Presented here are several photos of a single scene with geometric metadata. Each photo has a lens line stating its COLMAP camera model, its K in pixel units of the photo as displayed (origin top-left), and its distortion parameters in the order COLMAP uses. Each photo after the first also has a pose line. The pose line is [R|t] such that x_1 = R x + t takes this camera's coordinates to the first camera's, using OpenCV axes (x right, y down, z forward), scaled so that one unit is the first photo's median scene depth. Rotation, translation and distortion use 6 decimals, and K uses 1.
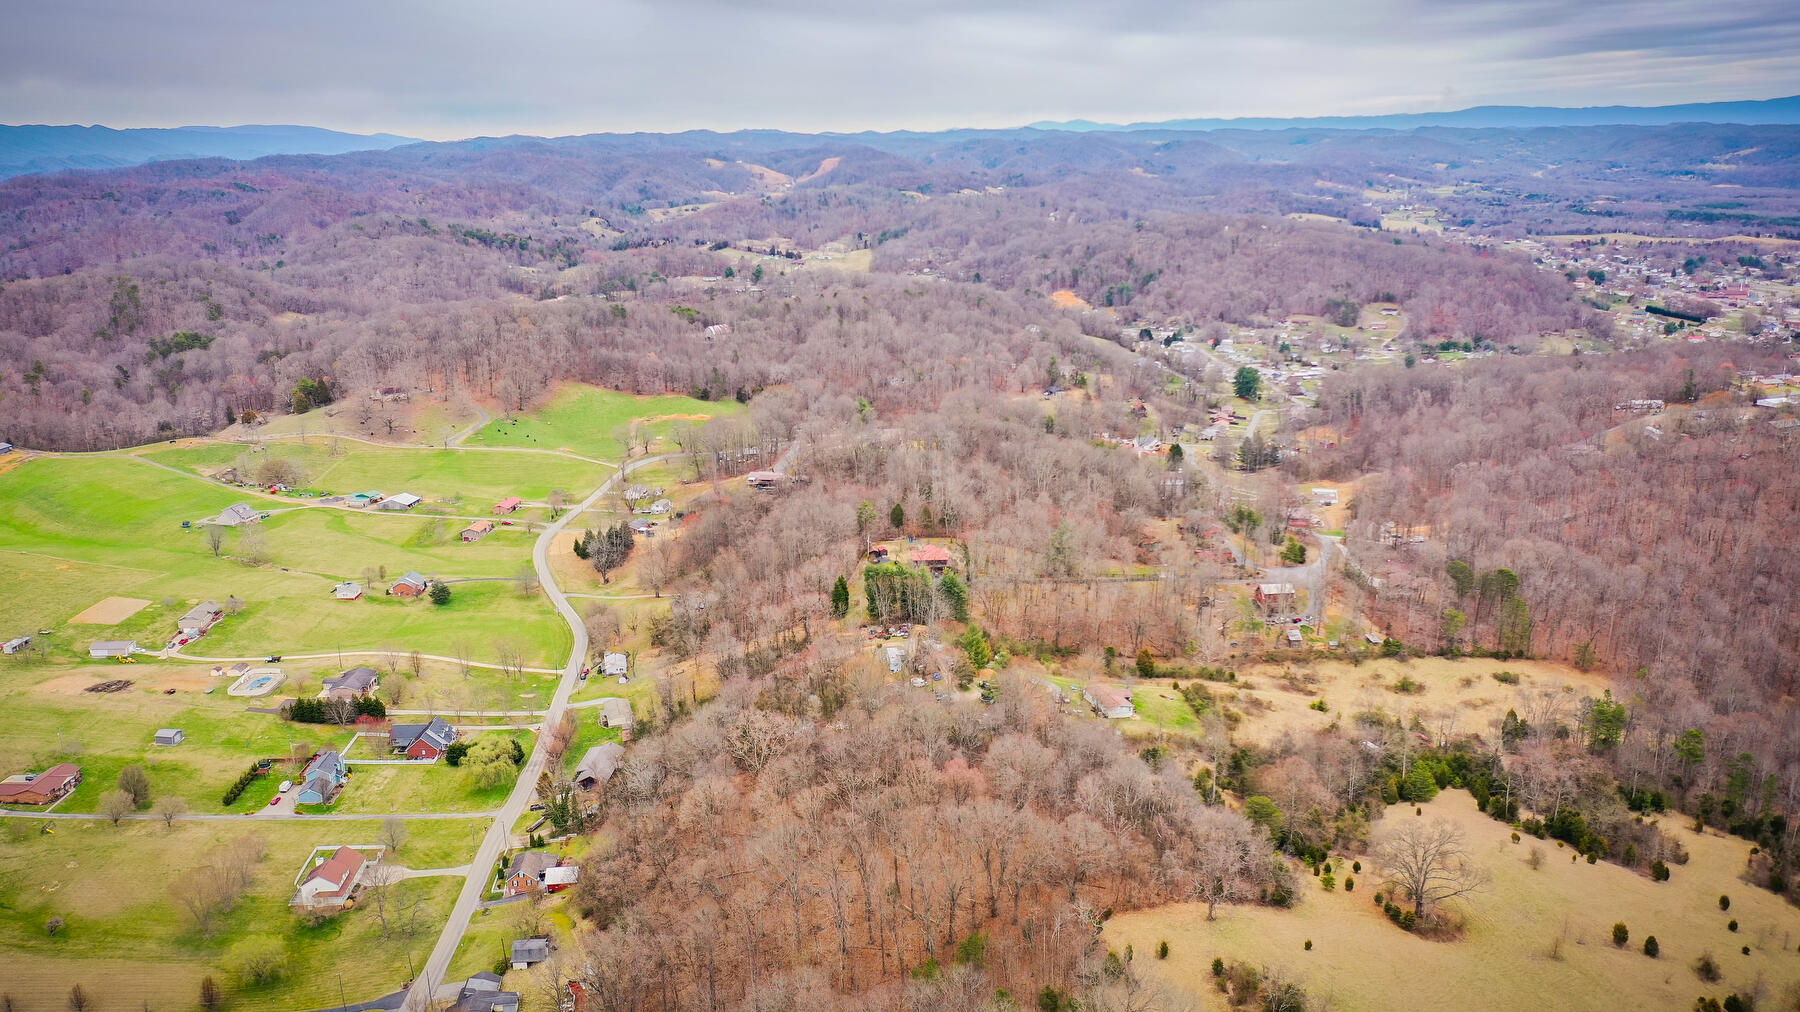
lens RADIAL K [[1420.3, 0, 902.2], [0, 1420.3, 497.2], [0, 0, 1]] dist [0.003121, -0.002934]
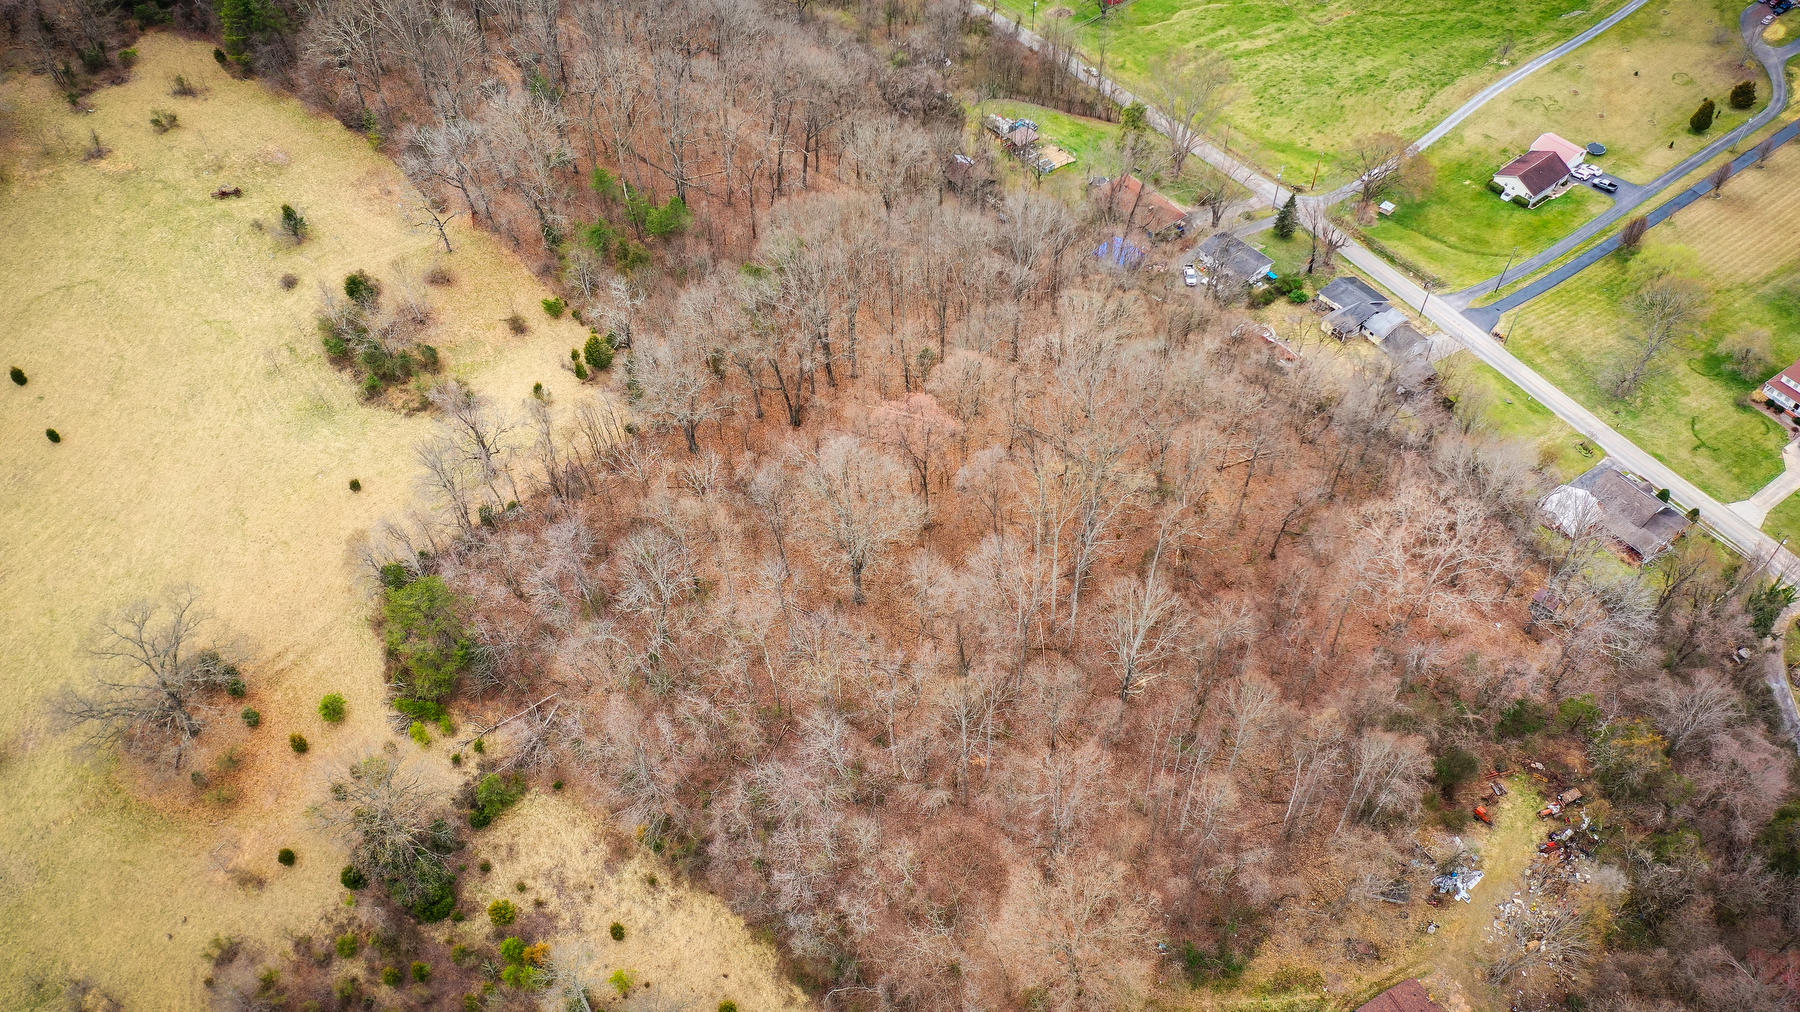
lens RADIAL K [[1420.3, 0, 902.2], [0, 1420.3, 497.2], [0, 0, 1]] dist [0.003121, -0.002934]
pose [[-0.868689, 0.388230, -0.307664, 0.209523], [-0.099195, 0.472179, 0.875904, -0.259933], [0.485324, 0.791407, -0.371666, 1.096106]]
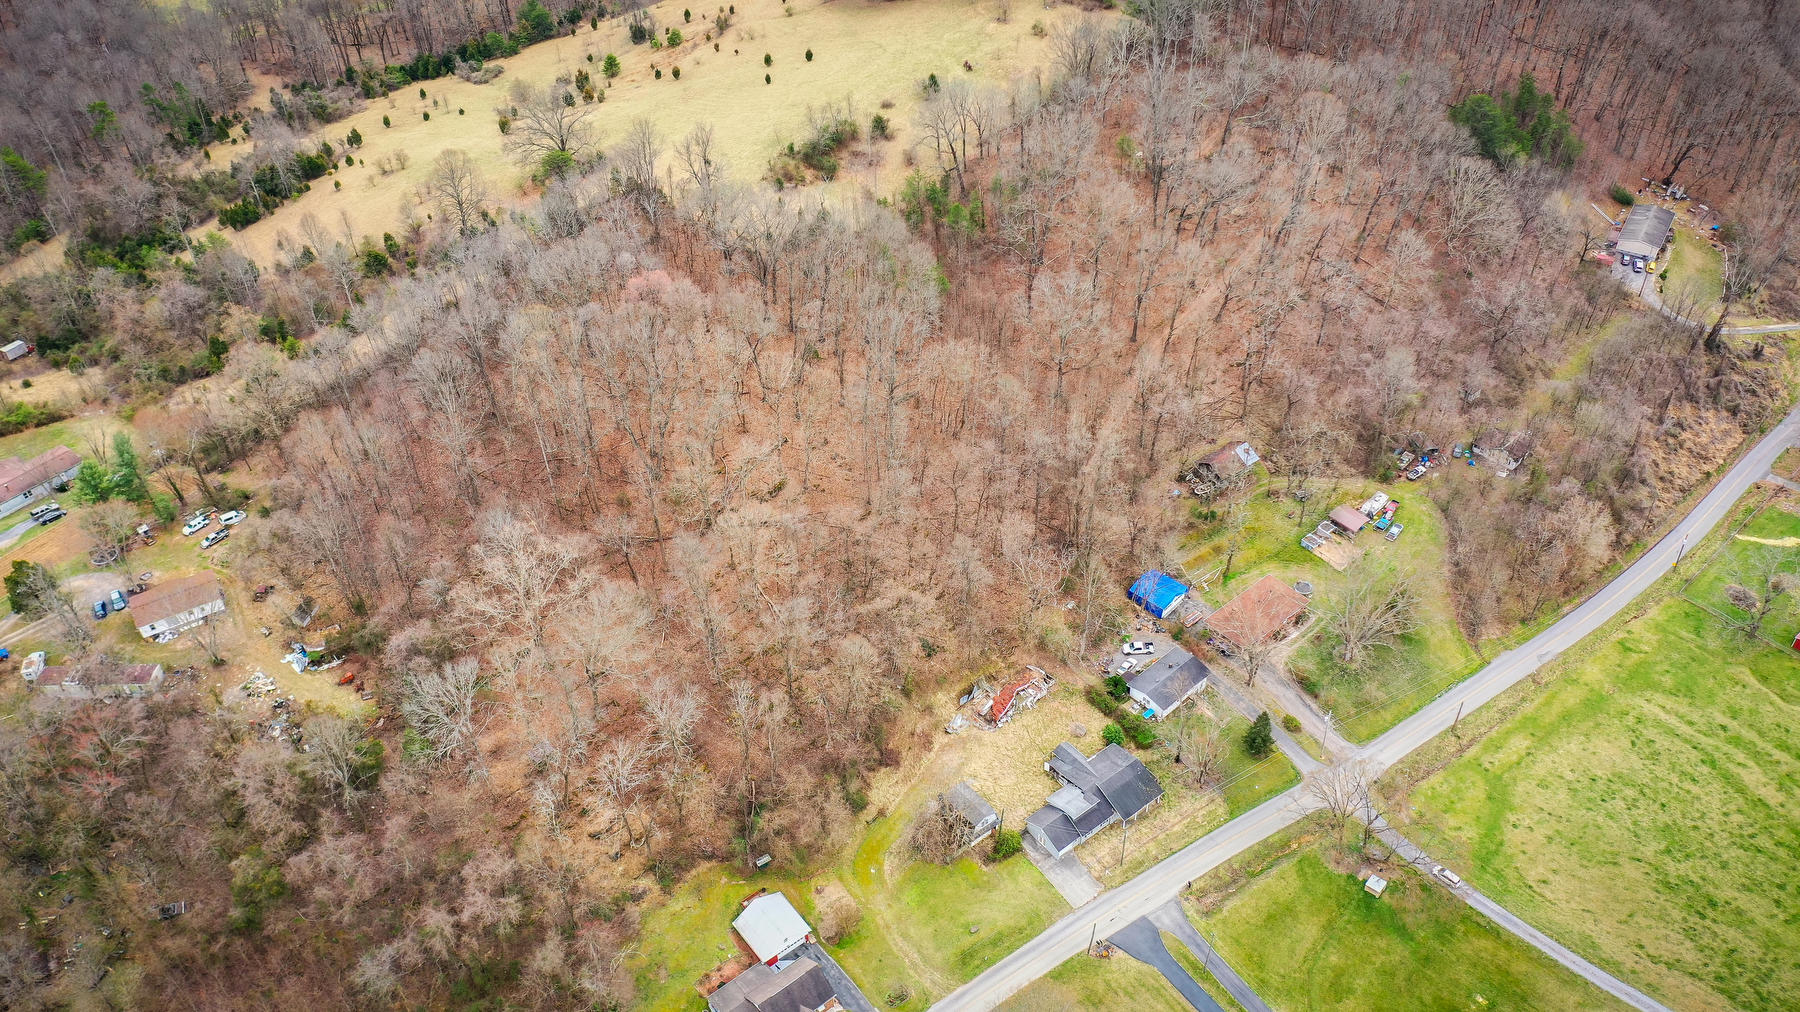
lens RADIAL K [[1420.3, 0, 902.2], [0, 1420.3, 497.2], [0, 0, 1]] dist [0.003121, -0.002934]
pose [[-0.537130, -0.526989, 0.658615, -0.551379], [0.249898, 0.646339, 0.720969, -0.236916], [-0.805632, 0.551841, -0.215474, 0.994992]]
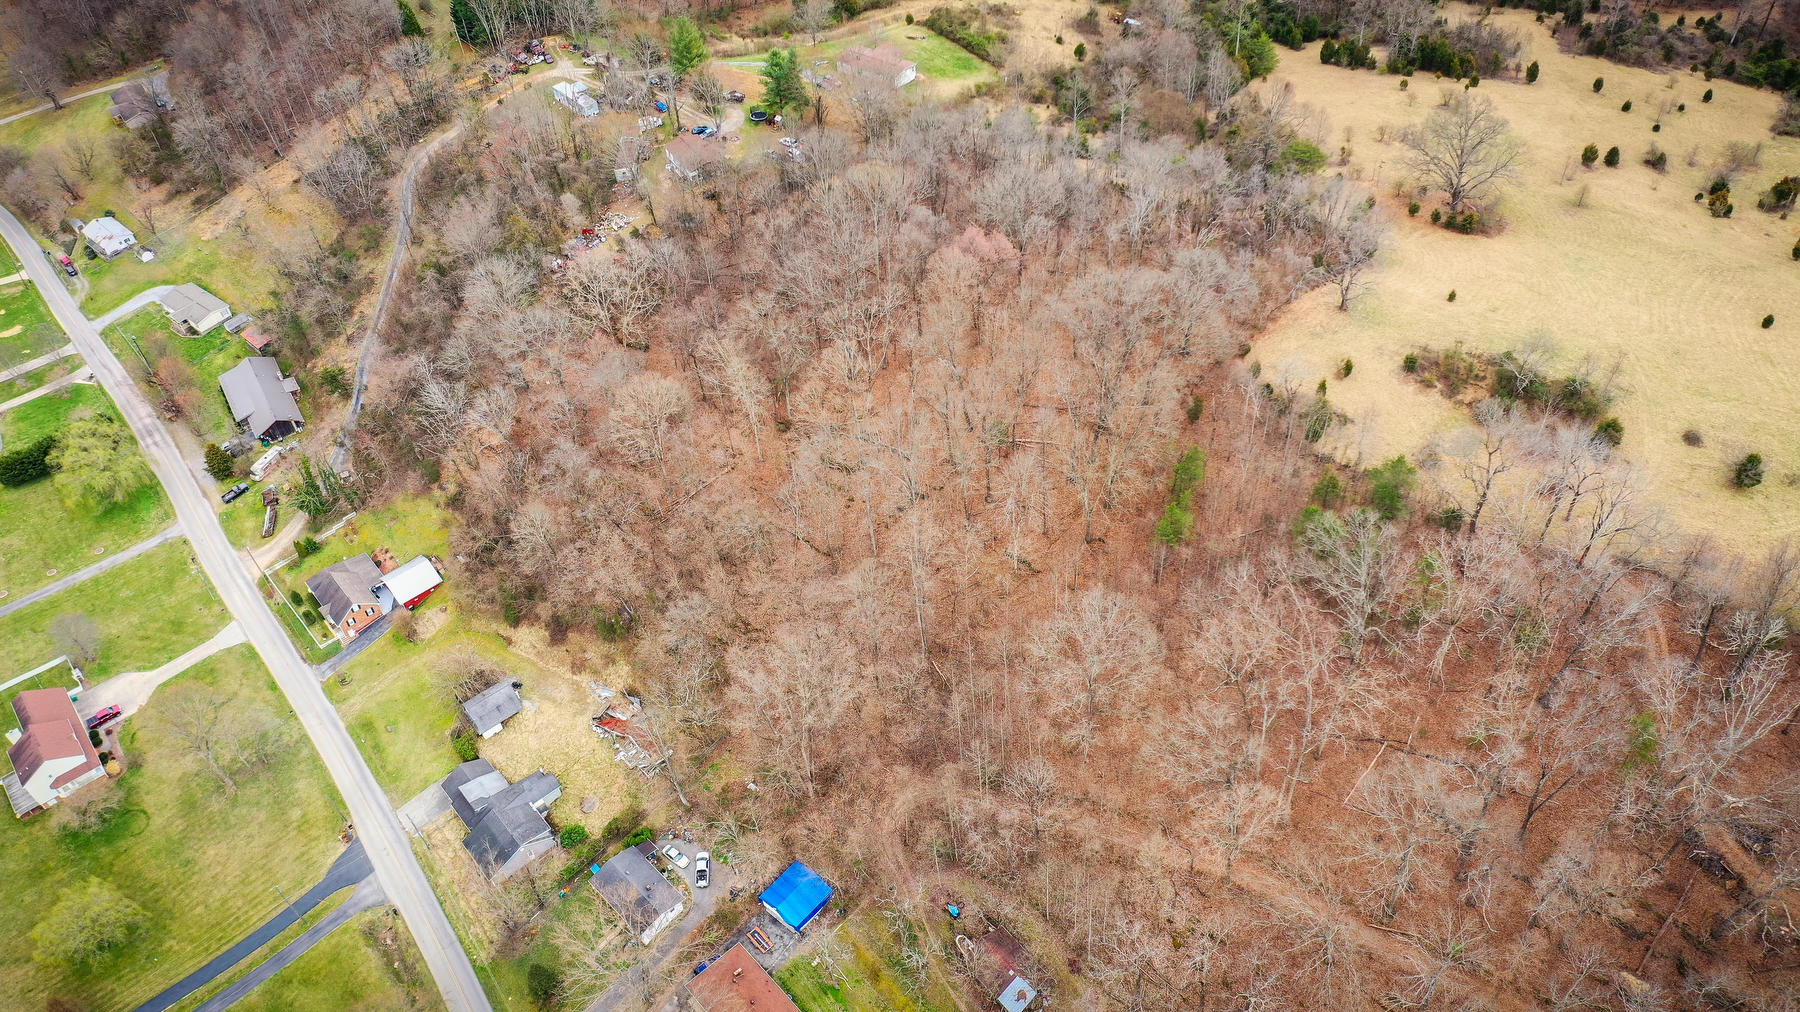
lens RADIAL K [[1415.3, 0, 900.0], [0, 1415.3, 506.0], [0, 0, 1]] dist [0.002538, 0.001528]
pose [[0.825467, -0.427416, 0.368674, -0.283226], [0.196433, 0.829854, 0.522260, -0.073398], [-0.529168, -0.358689, 0.768976, 0.368148]]
